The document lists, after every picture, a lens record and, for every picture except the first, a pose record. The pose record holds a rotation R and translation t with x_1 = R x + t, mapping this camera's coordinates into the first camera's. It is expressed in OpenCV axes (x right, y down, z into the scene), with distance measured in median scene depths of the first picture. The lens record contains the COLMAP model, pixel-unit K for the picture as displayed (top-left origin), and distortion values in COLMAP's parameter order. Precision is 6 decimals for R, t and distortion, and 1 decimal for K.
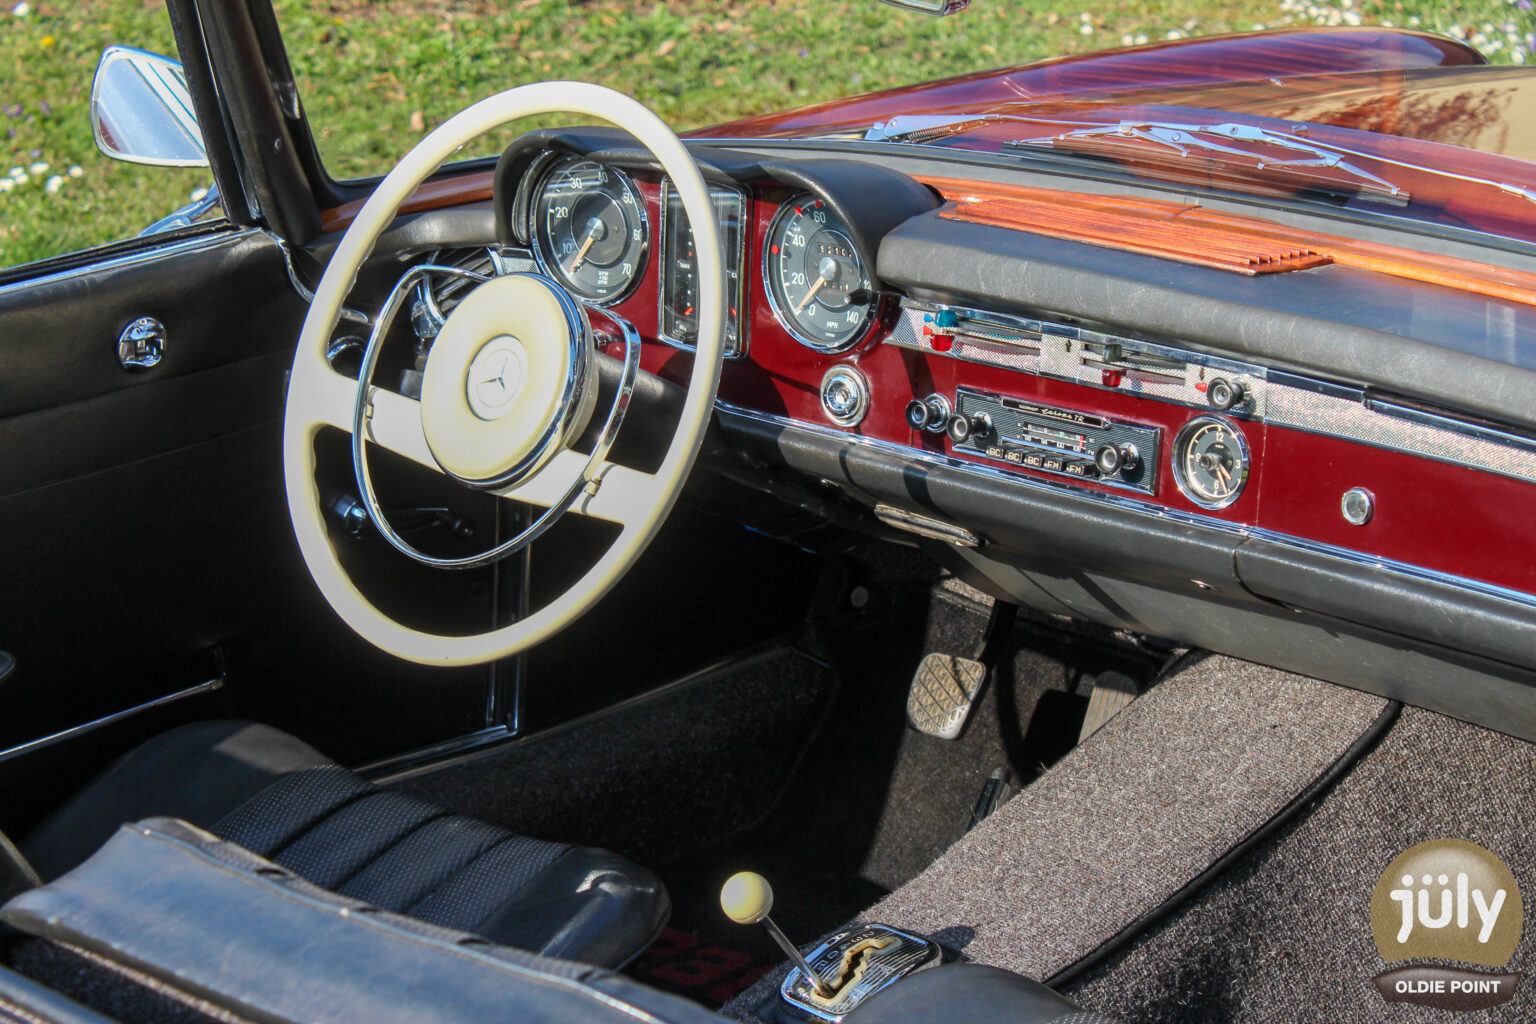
lens RADIAL K [[3643.4, 0, 761.6], [0, 3643.4, 510.8], [0, 0, 1]] dist [0.101704, 0.000000]
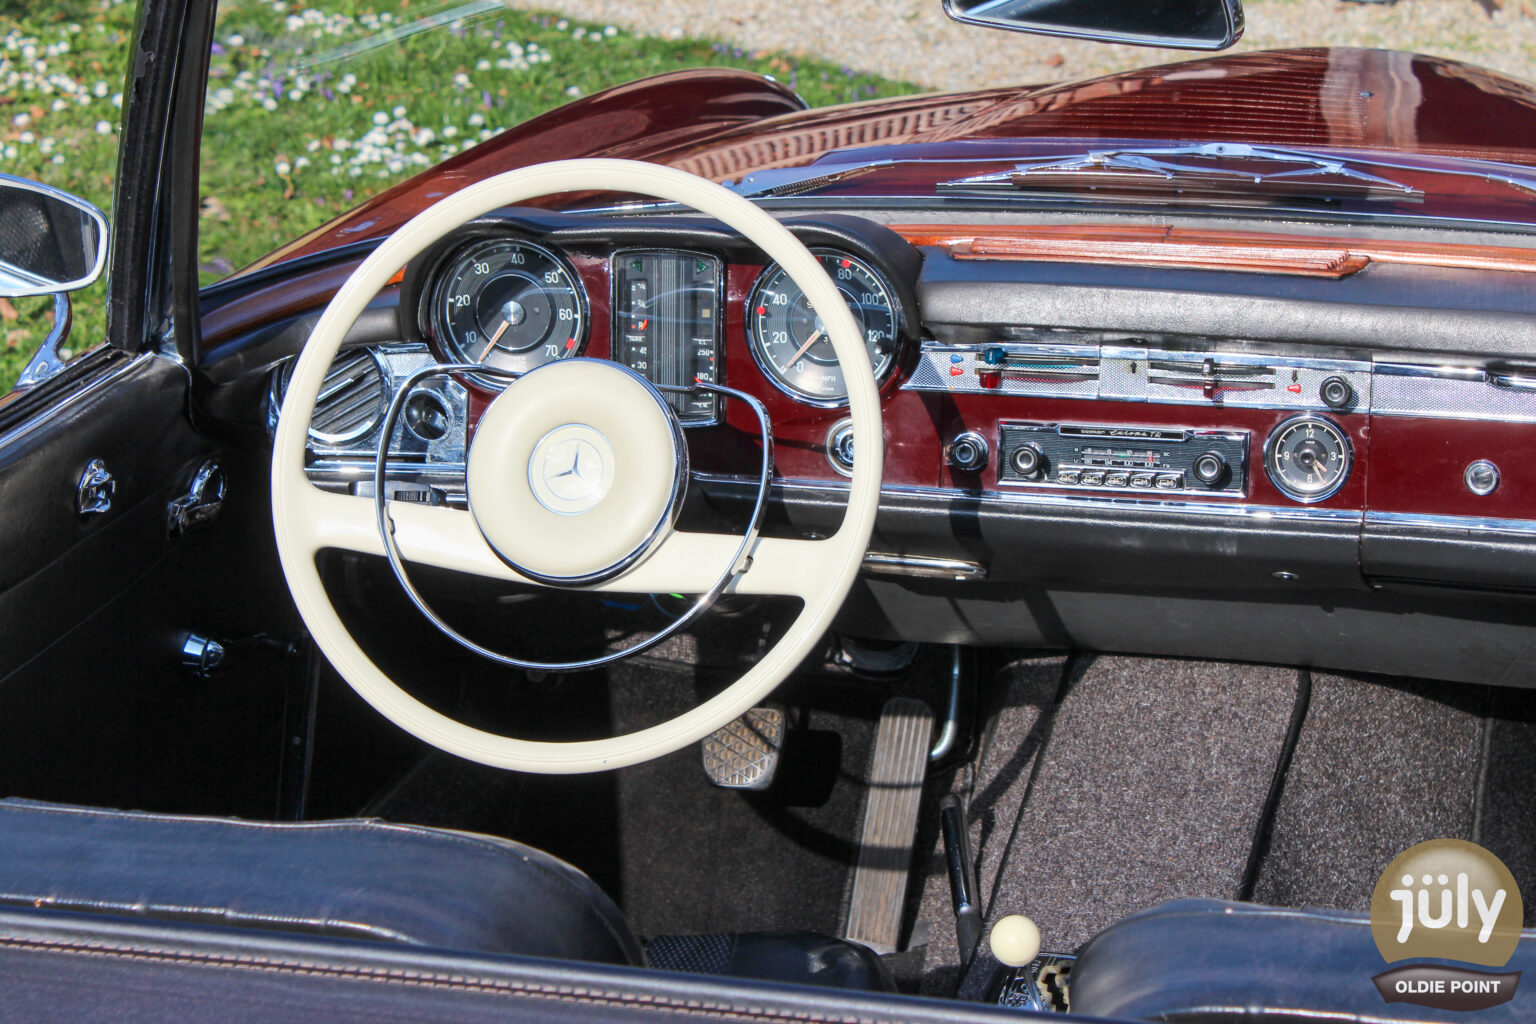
lens RADIAL K [[3643.4, 0, 764.5], [0, 3643.4, 509.7], [0, 0, 1]] dist [0.101704, 0.000000]
pose [[0.876960, -0.127542, 0.463330, -0.472123], [0.136248, 0.990564, 0.014795, -0.033072], [-0.460845, 0.050153, 0.886063, 0.123309]]
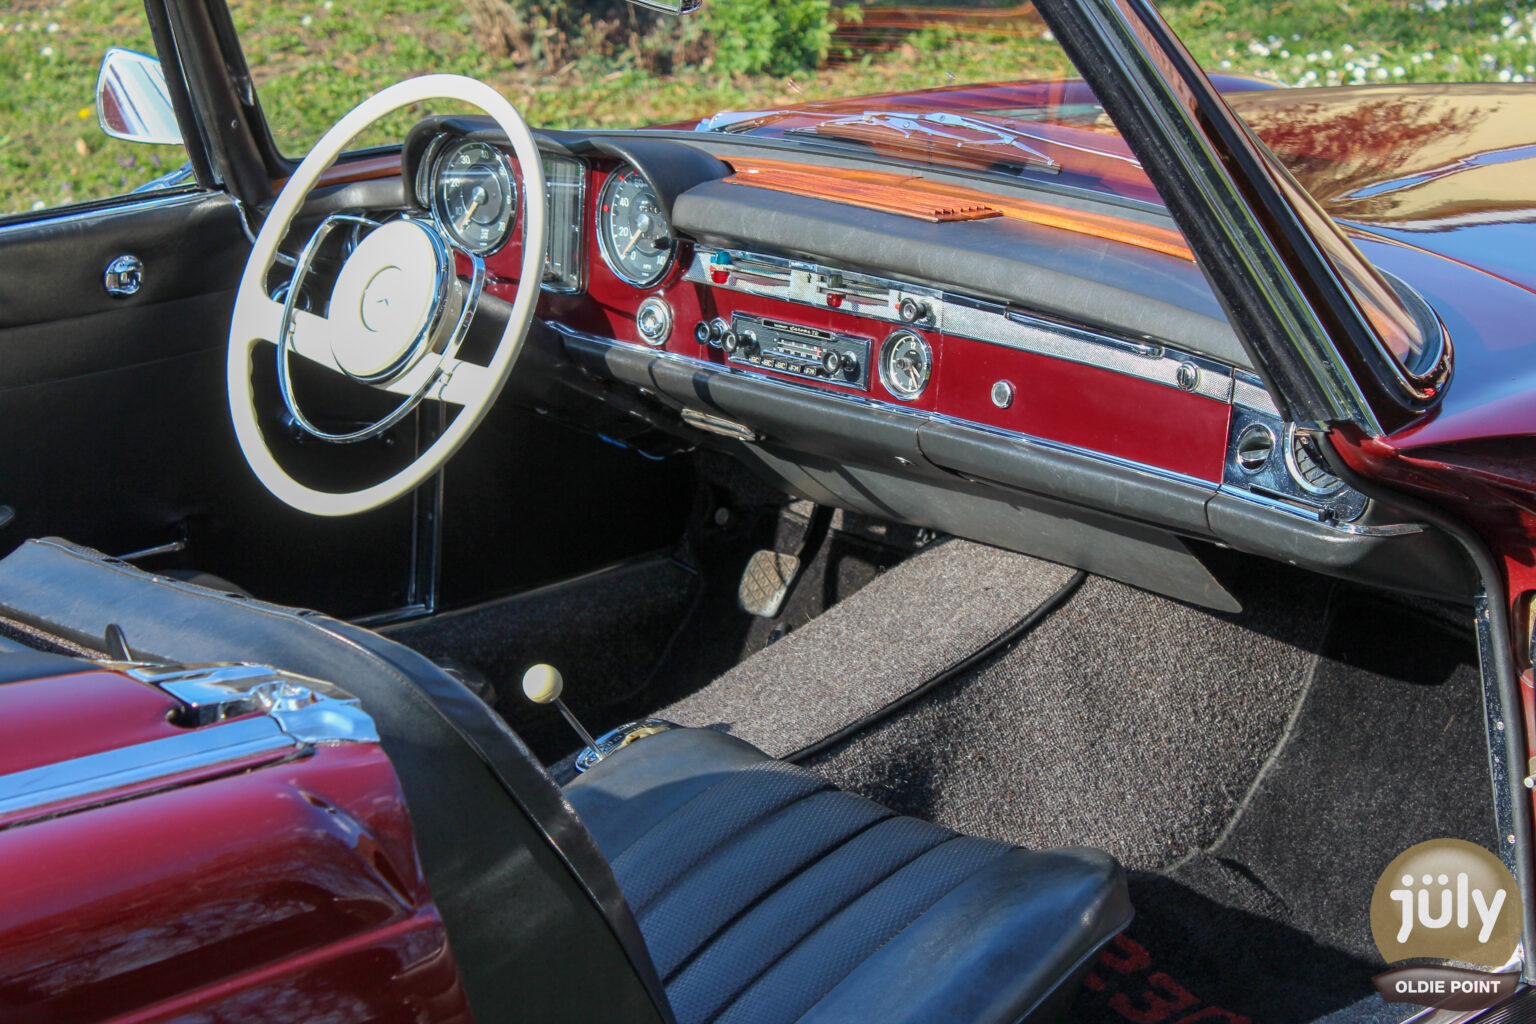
lens RADIAL K [[3643.4, 0, 754.4], [0, 3643.4, 505.6], [0, 0, 1]] dist [0.101704, 0.000000]
pose [[0.998643, 0.023428, -0.046516, 0.121426], [-0.024859, 0.999228, -0.030419, 0.073195], [0.045767, 0.031534, 0.998454, -0.291765]]
